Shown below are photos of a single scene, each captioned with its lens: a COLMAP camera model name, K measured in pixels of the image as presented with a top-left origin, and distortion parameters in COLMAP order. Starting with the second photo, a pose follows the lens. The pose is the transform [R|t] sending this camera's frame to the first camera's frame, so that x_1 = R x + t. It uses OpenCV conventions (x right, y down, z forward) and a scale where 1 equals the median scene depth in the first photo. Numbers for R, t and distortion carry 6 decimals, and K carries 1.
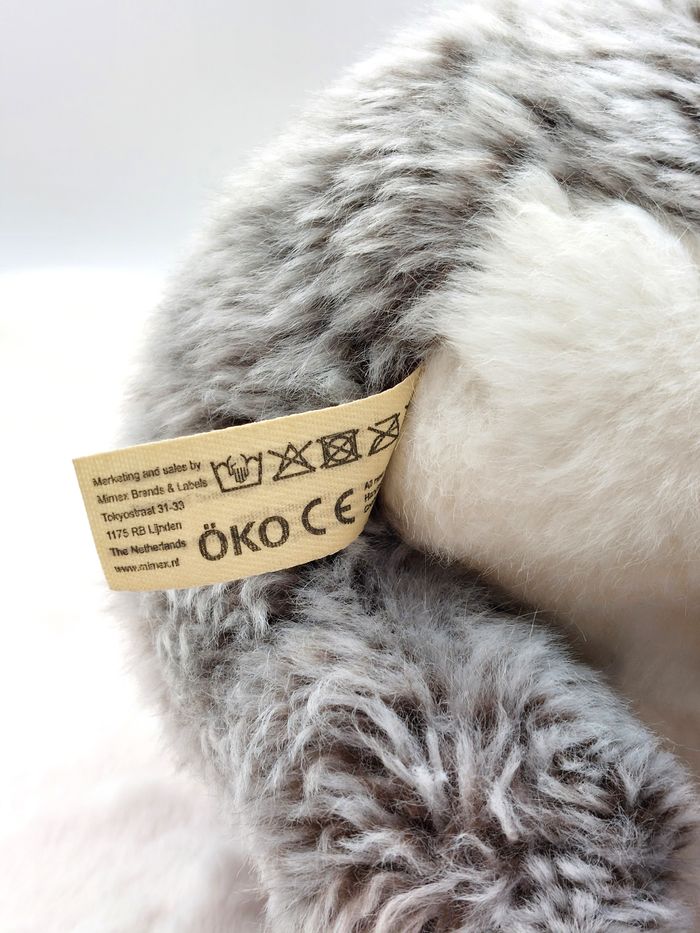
lens RADIAL K [[680.6, 0, 350.3], [0, 680.6, 465.3], [0, 0, 1]] dist [0.054105, -0.005685]
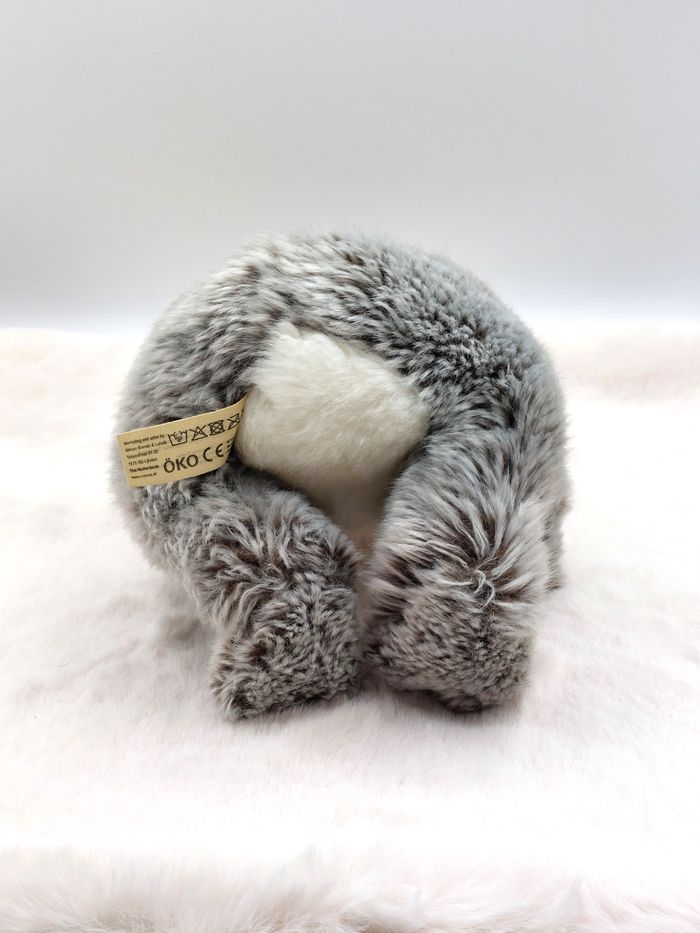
lens RADIAL K [[680.6, 0, 349.1], [0, 680.6, 431.1], [0, 0, 1]] dist [0.054105, -0.005685]
pose [[0.967088, -0.043779, 0.250646, -0.178112], [0.054863, 0.997793, -0.037404, 0.112024], [-0.248455, 0.049924, 0.967356, -1.620919]]
